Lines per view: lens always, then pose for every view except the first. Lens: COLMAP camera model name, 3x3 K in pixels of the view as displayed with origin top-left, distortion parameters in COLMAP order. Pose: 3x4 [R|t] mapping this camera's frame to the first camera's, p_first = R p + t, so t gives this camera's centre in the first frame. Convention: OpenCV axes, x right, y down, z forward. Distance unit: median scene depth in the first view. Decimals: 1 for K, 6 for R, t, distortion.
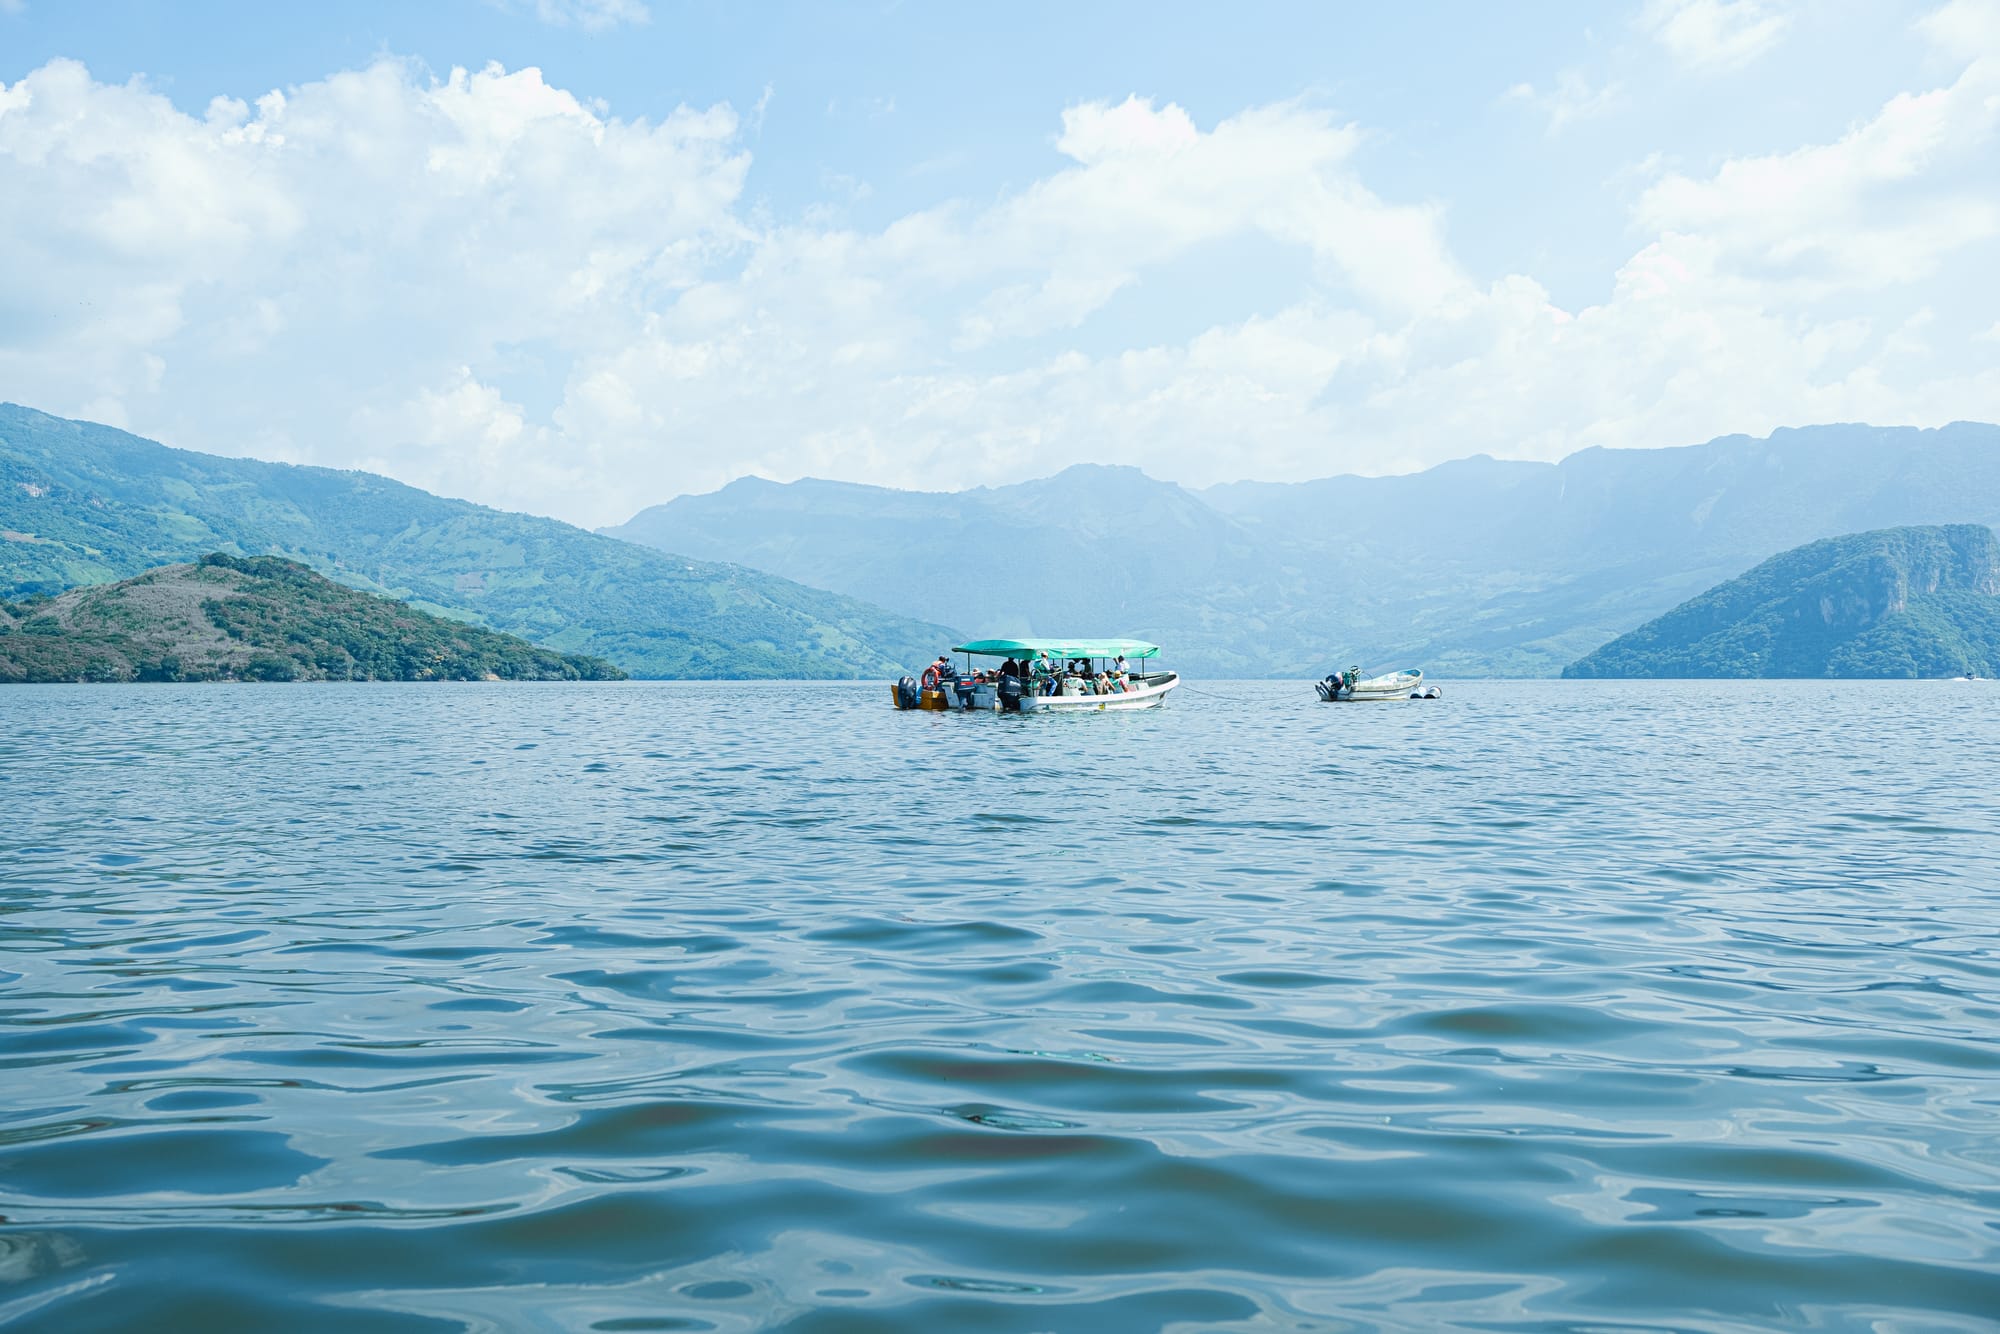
lens RADIAL K [[1977.4, 0, 1000.0], [0, 1977.4, 667.0], [0, 0, 1]] dist [-0.014412, -0.004194]
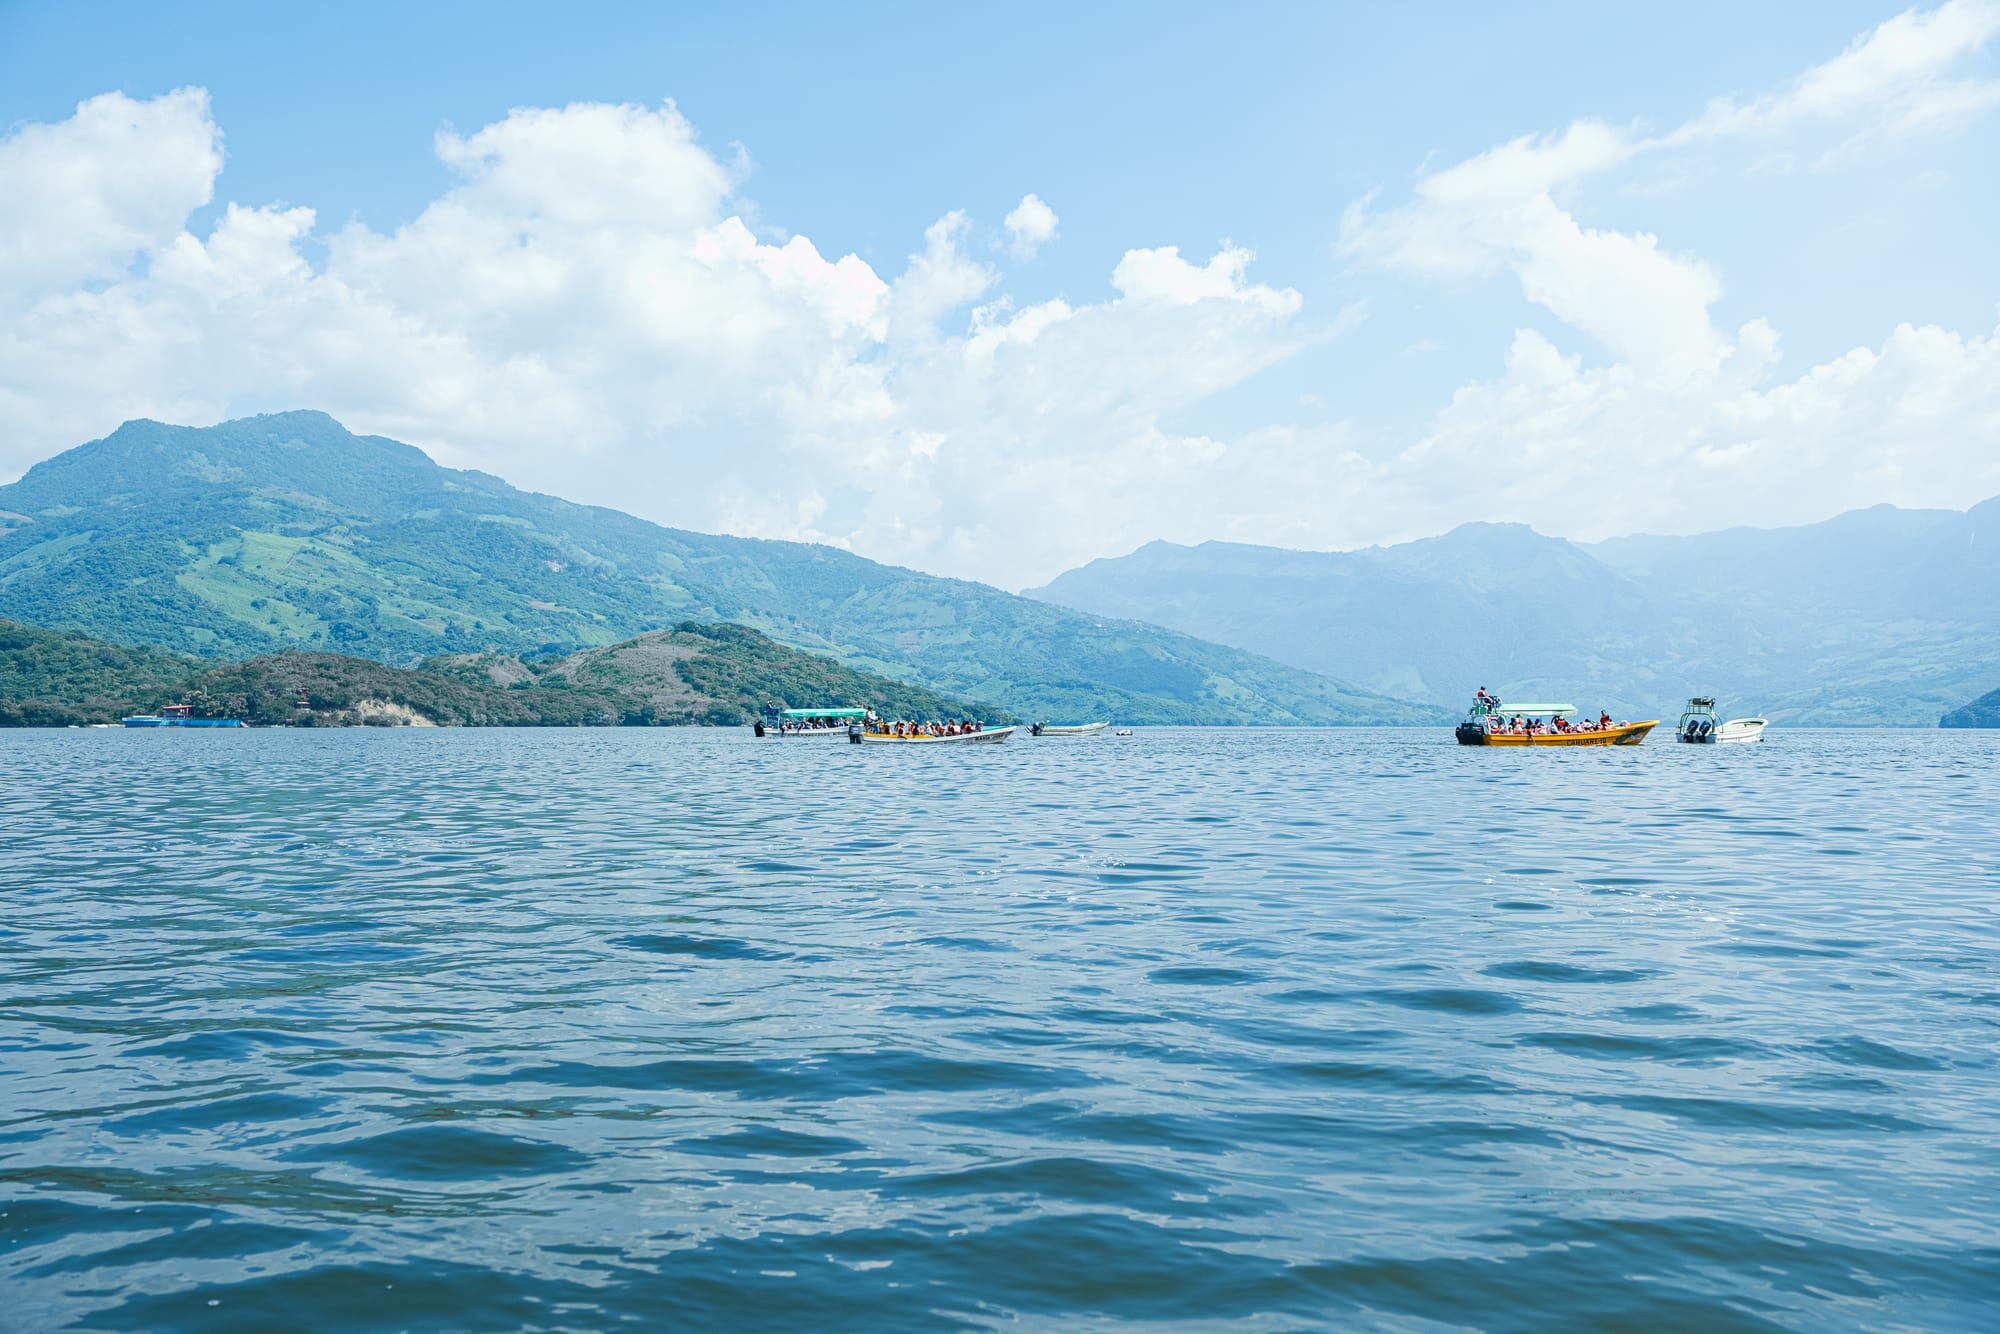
lens RADIAL K [[1977.4, 0, 1000.0], [0, 1977.4, 667.0], [0, 0, 1]] dist [-0.014412, -0.004194]
pose [[0.971209, -0.003783, -0.238198, 0.056086], [-0.001772, 0.999732, -0.023104, -0.000803], [0.238222, 0.022861, 0.970942, -0.097545]]
